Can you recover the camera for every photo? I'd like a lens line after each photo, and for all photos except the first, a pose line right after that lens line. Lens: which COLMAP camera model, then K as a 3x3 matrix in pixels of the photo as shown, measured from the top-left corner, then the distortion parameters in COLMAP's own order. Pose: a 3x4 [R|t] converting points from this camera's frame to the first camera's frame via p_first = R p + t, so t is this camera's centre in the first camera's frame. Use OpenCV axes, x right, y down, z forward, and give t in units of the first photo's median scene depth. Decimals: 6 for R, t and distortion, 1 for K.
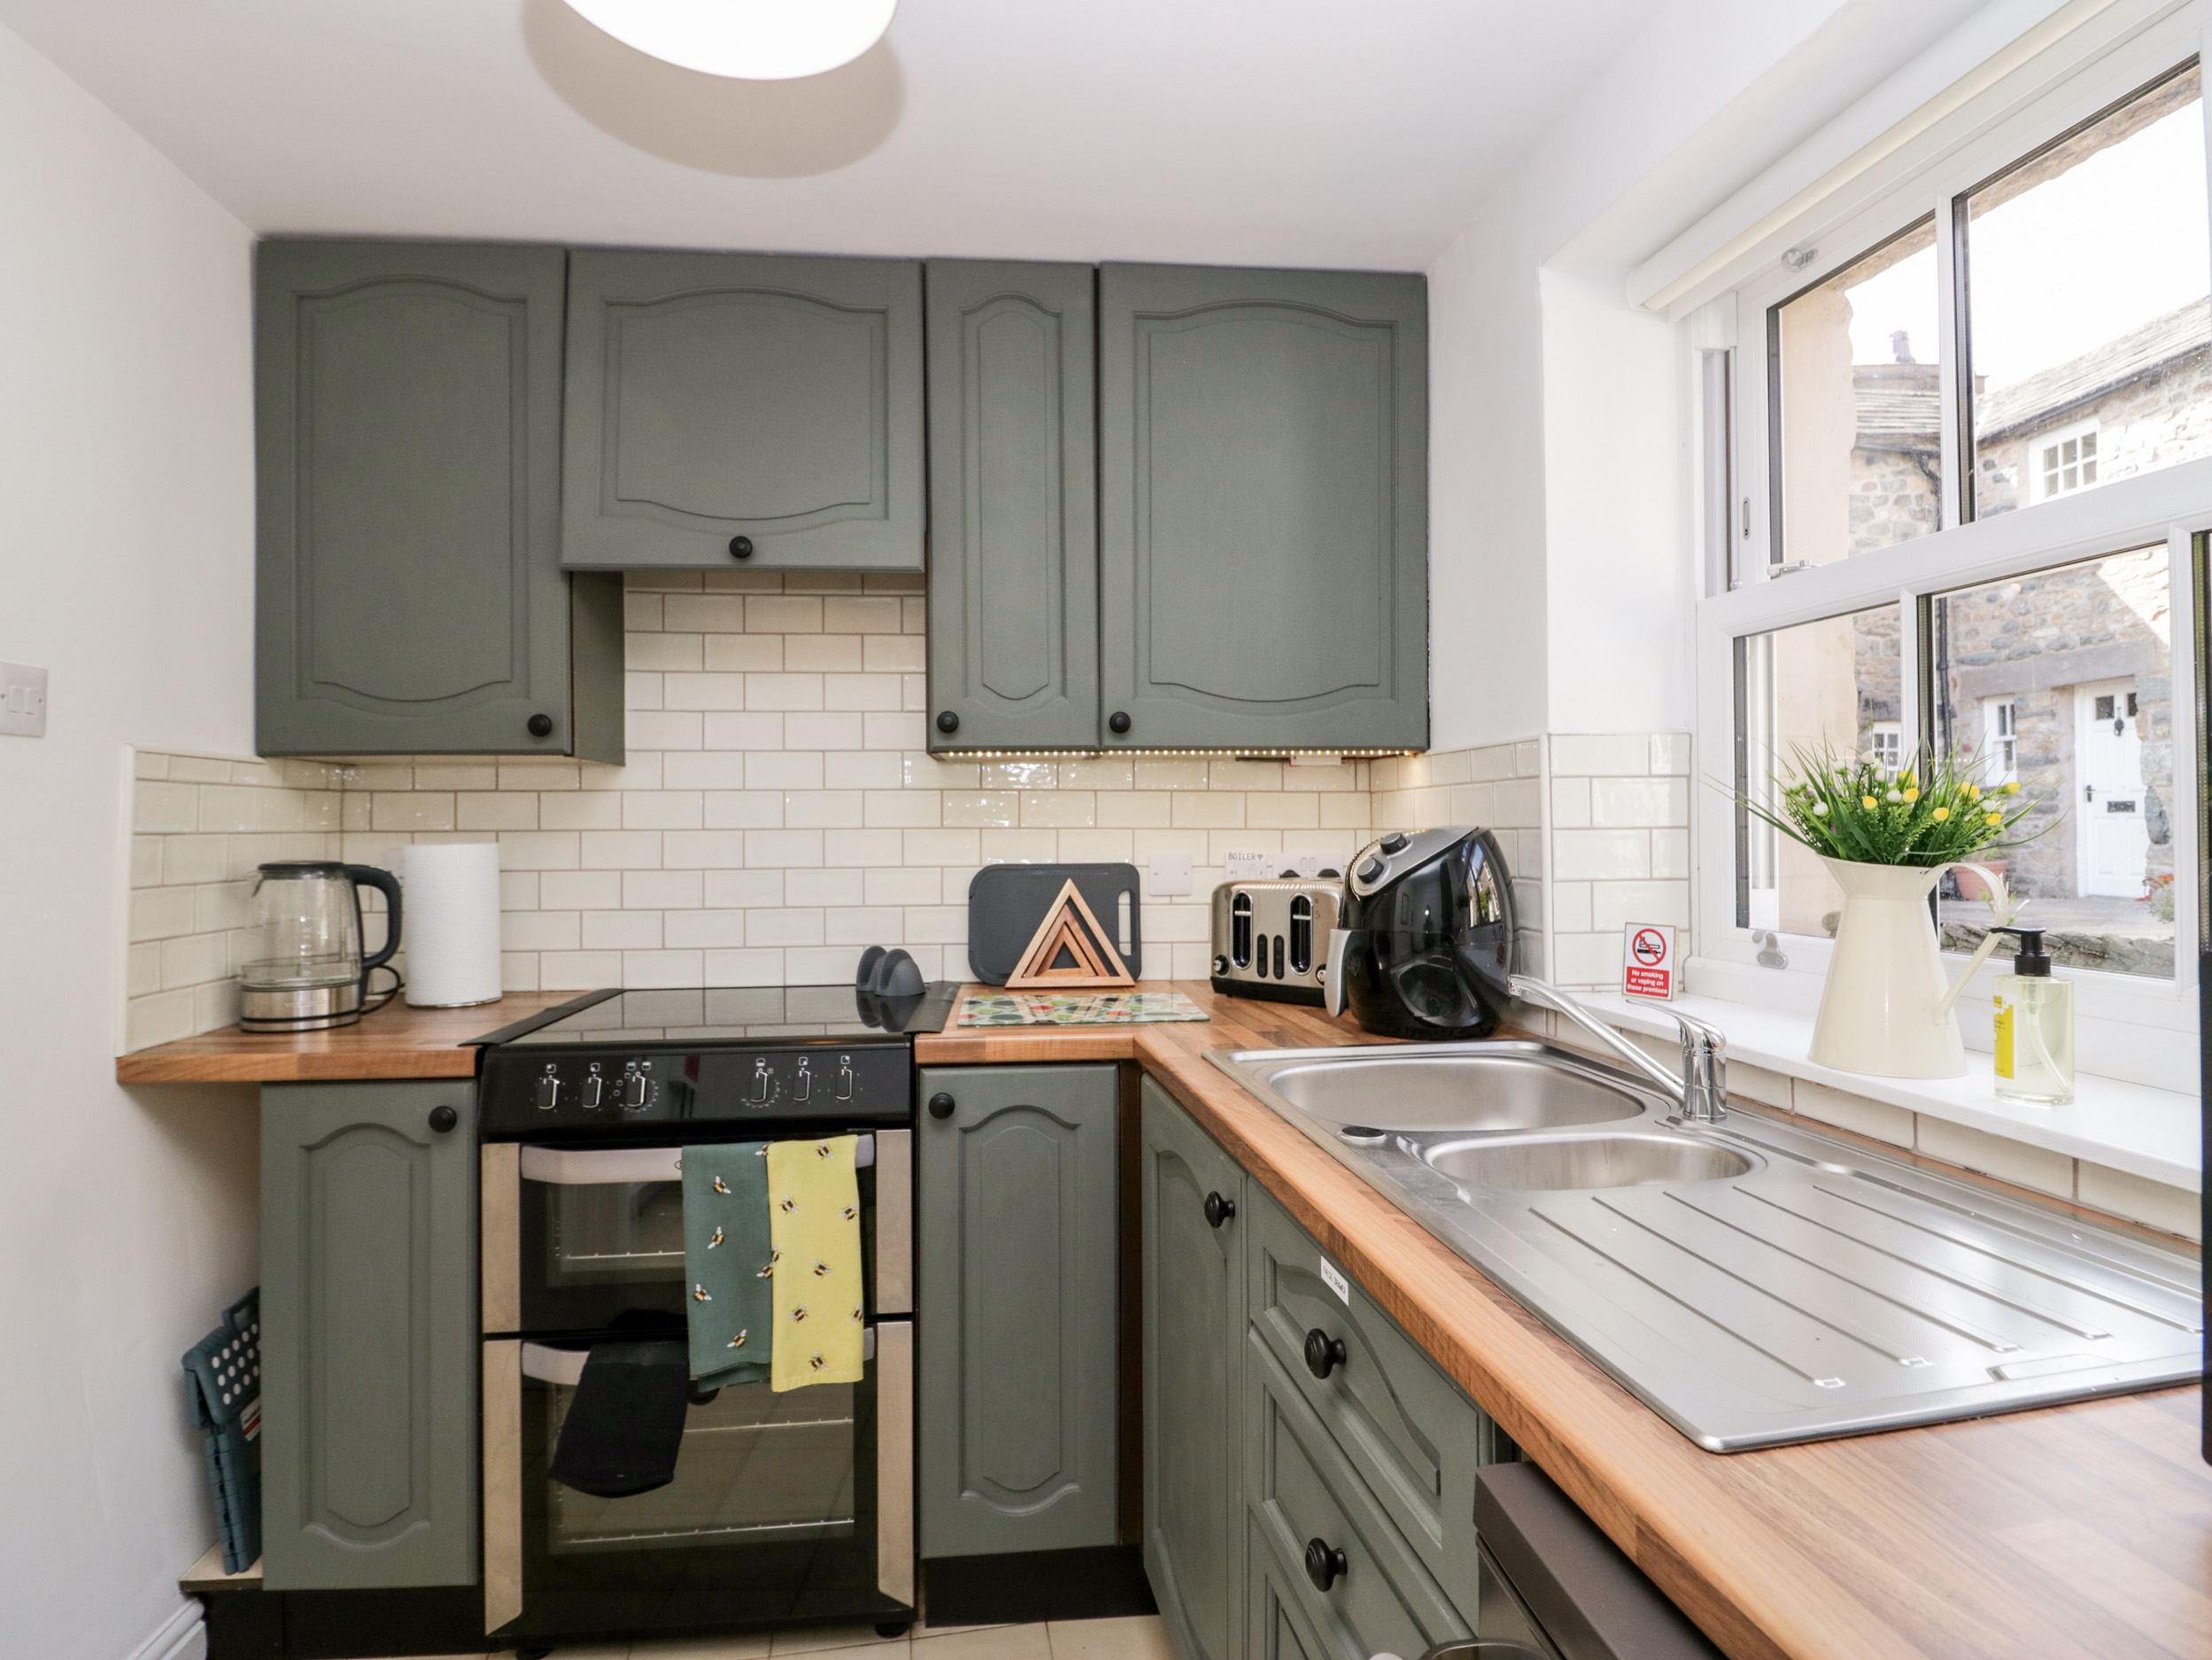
lens RADIAL K [[1143.4, 0, 1132.4], [0, 1143.4, 818.4], [0, 0, 1]] dist [-0.003581, -0.004121]
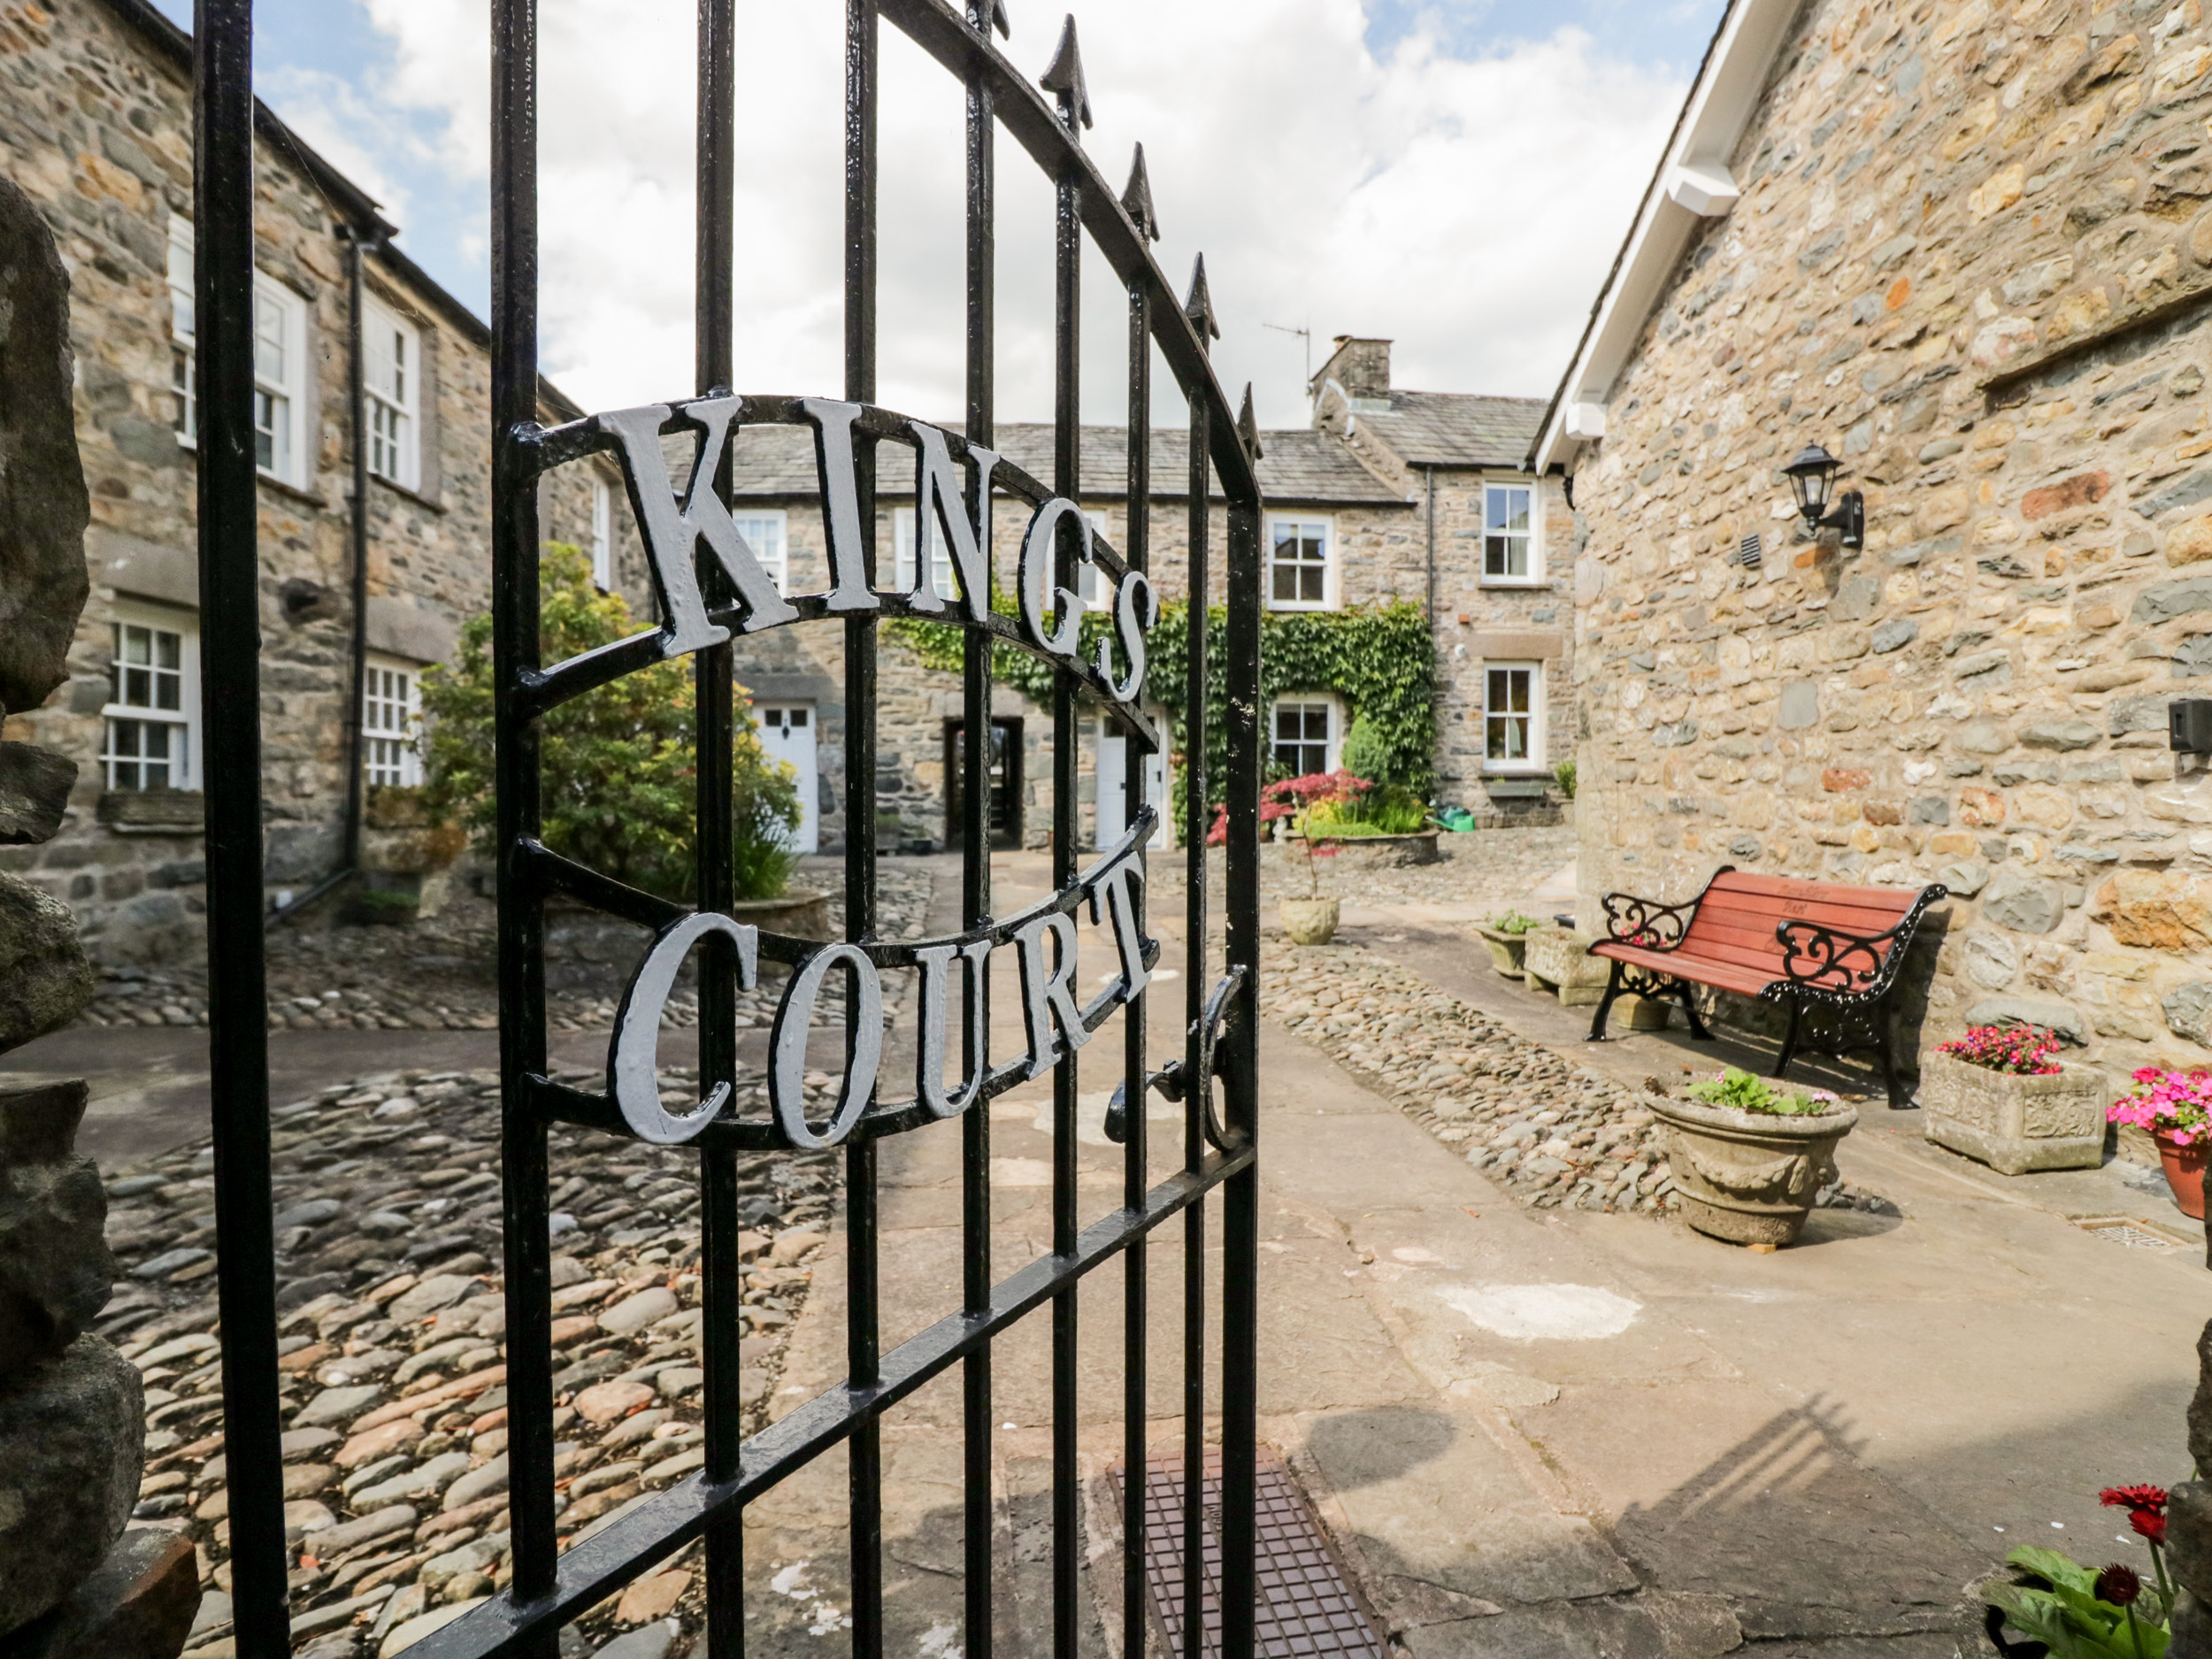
lens RADIAL K [[1181.9, 0, 1085.7], [0, 1181.9, 827.8], [0, 0, 1]] dist [-0.003711, -0.012626]
pose [[0.041020, -0.015810, 0.999033, -3.567705], [-0.000969, 0.999874, 0.015863, 0.091470], [-0.999158, -0.001619, 0.041000, 3.304833]]
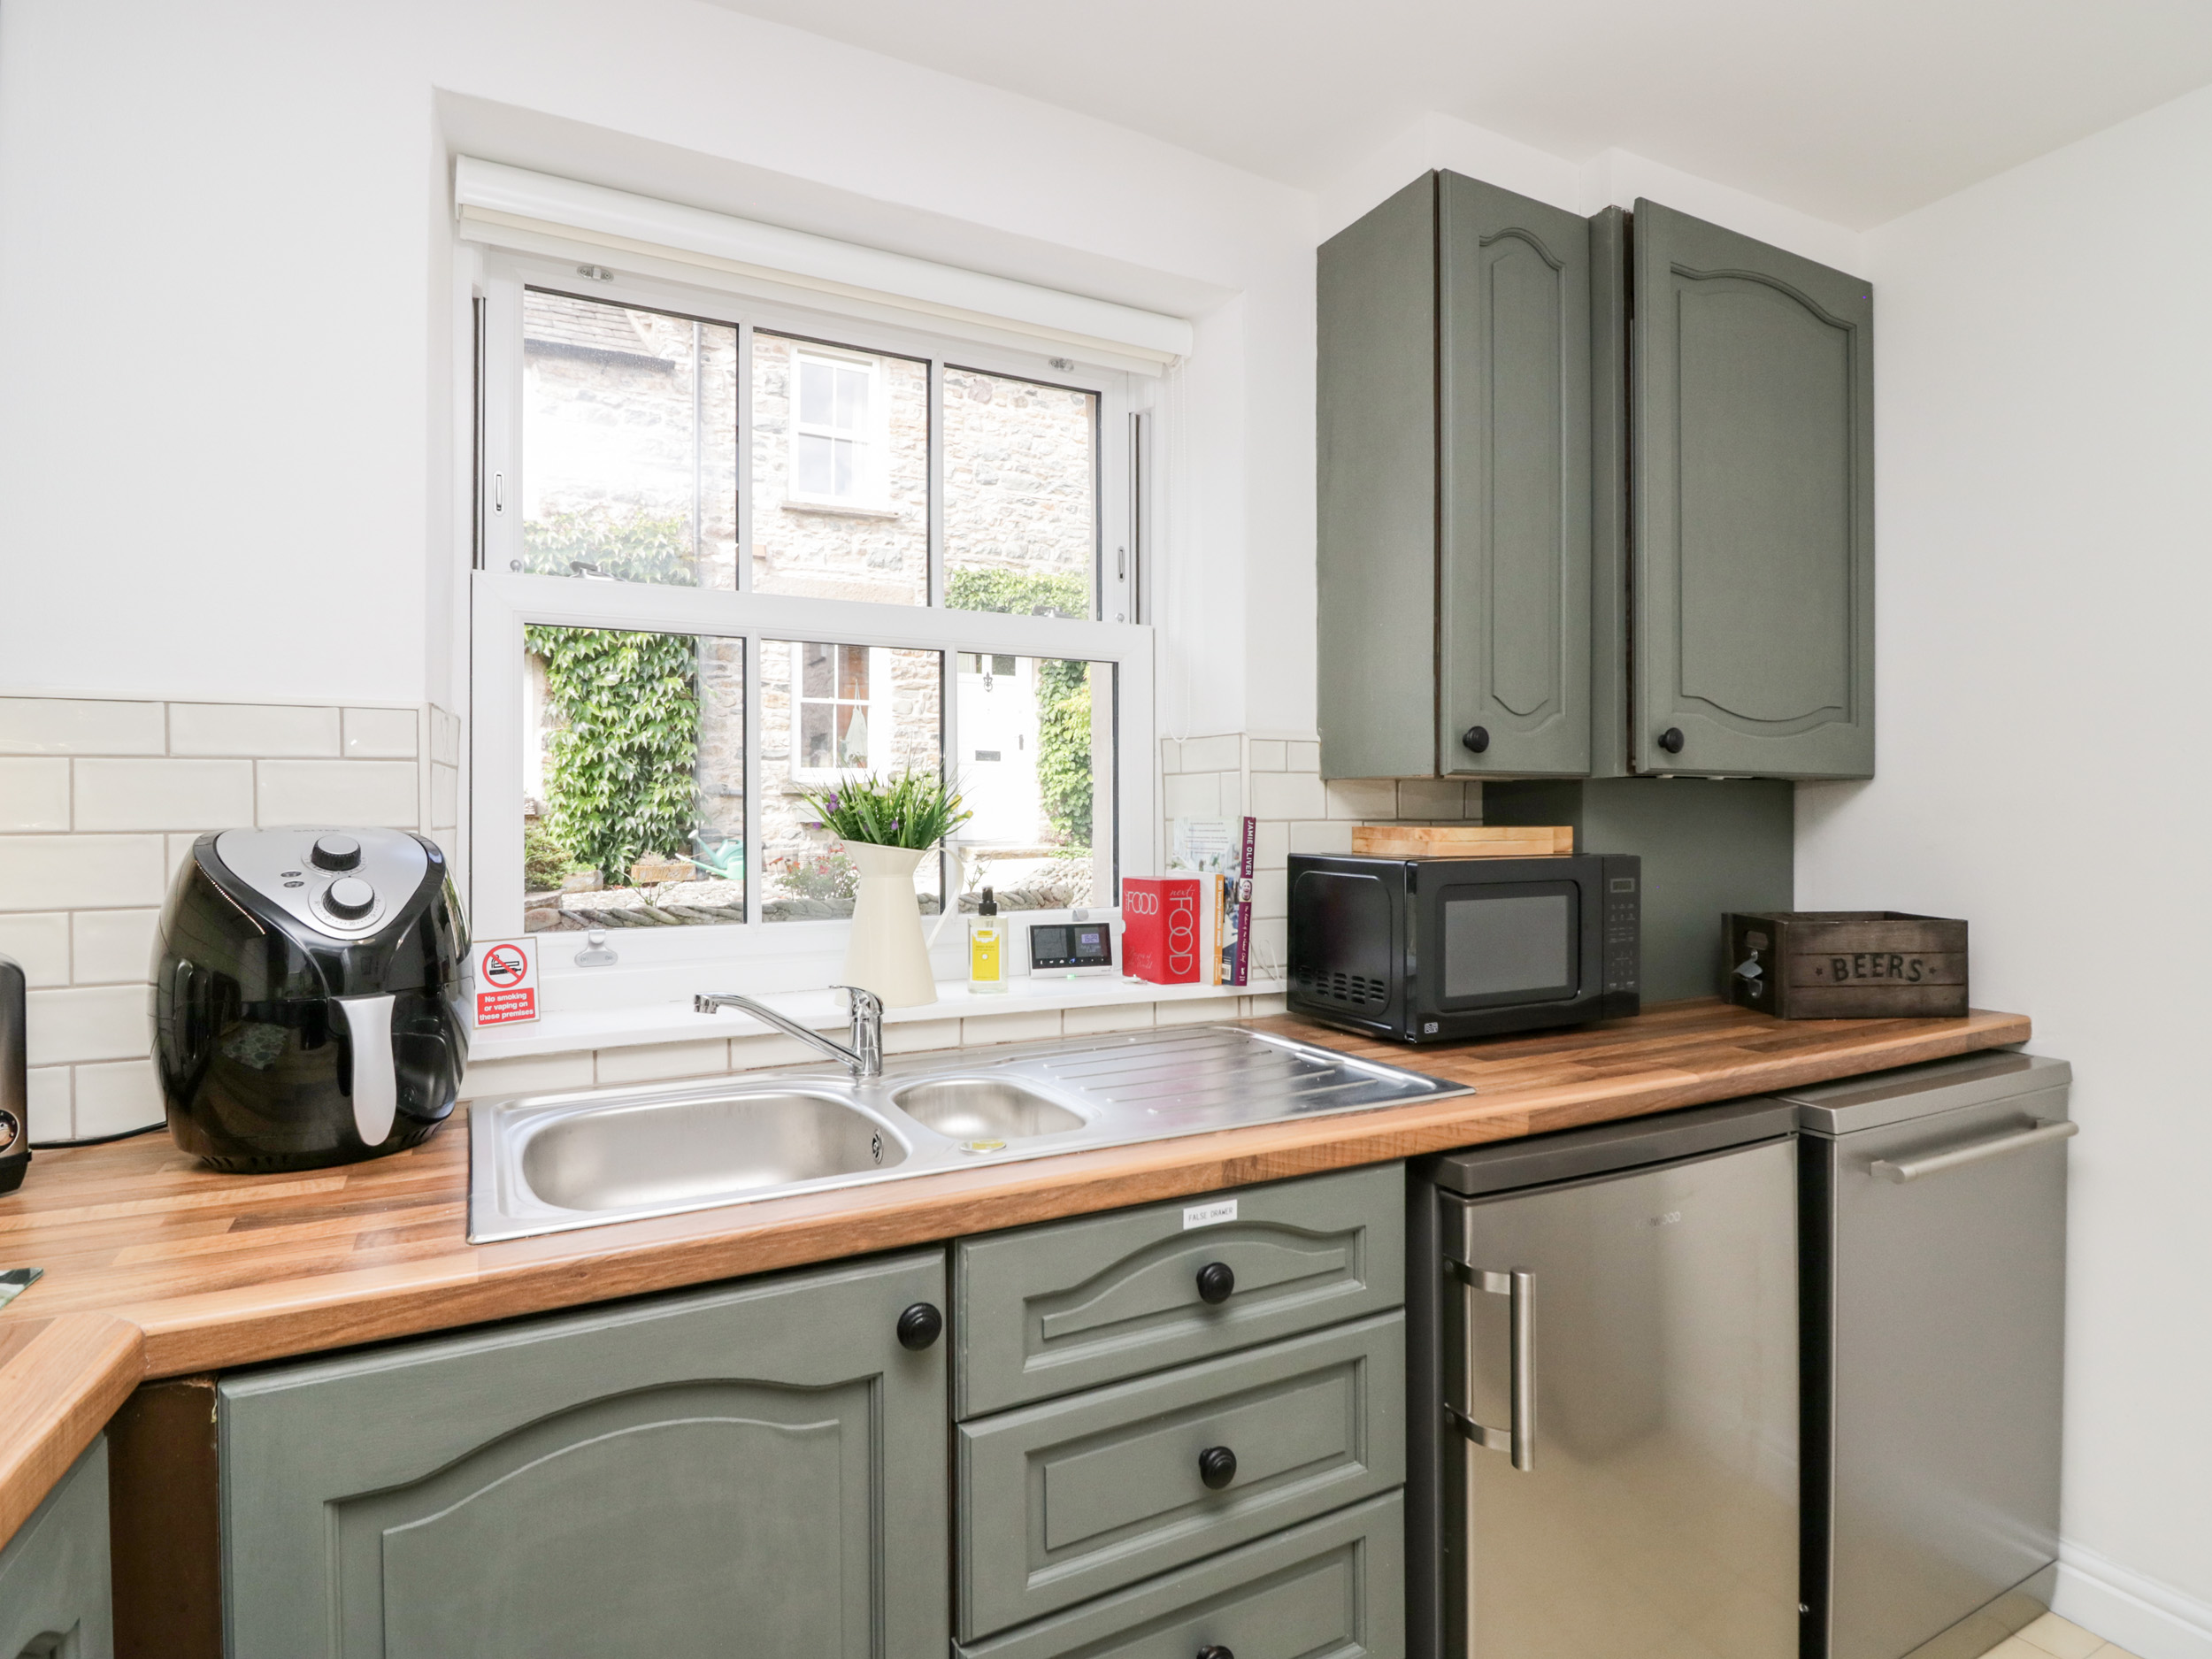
lens RADIAL K [[1181.9, 0, 1104.2], [0, 1181.9, 820.1], [0, 0, 1]] dist [-0.003711, -0.012626]
pose [[-0.284289, 0.005319, 0.958724, -0.494572], [0.002112, 0.999986, -0.004922, 0.007106], [-0.958736, 0.000626, -0.284296, 0.760893]]
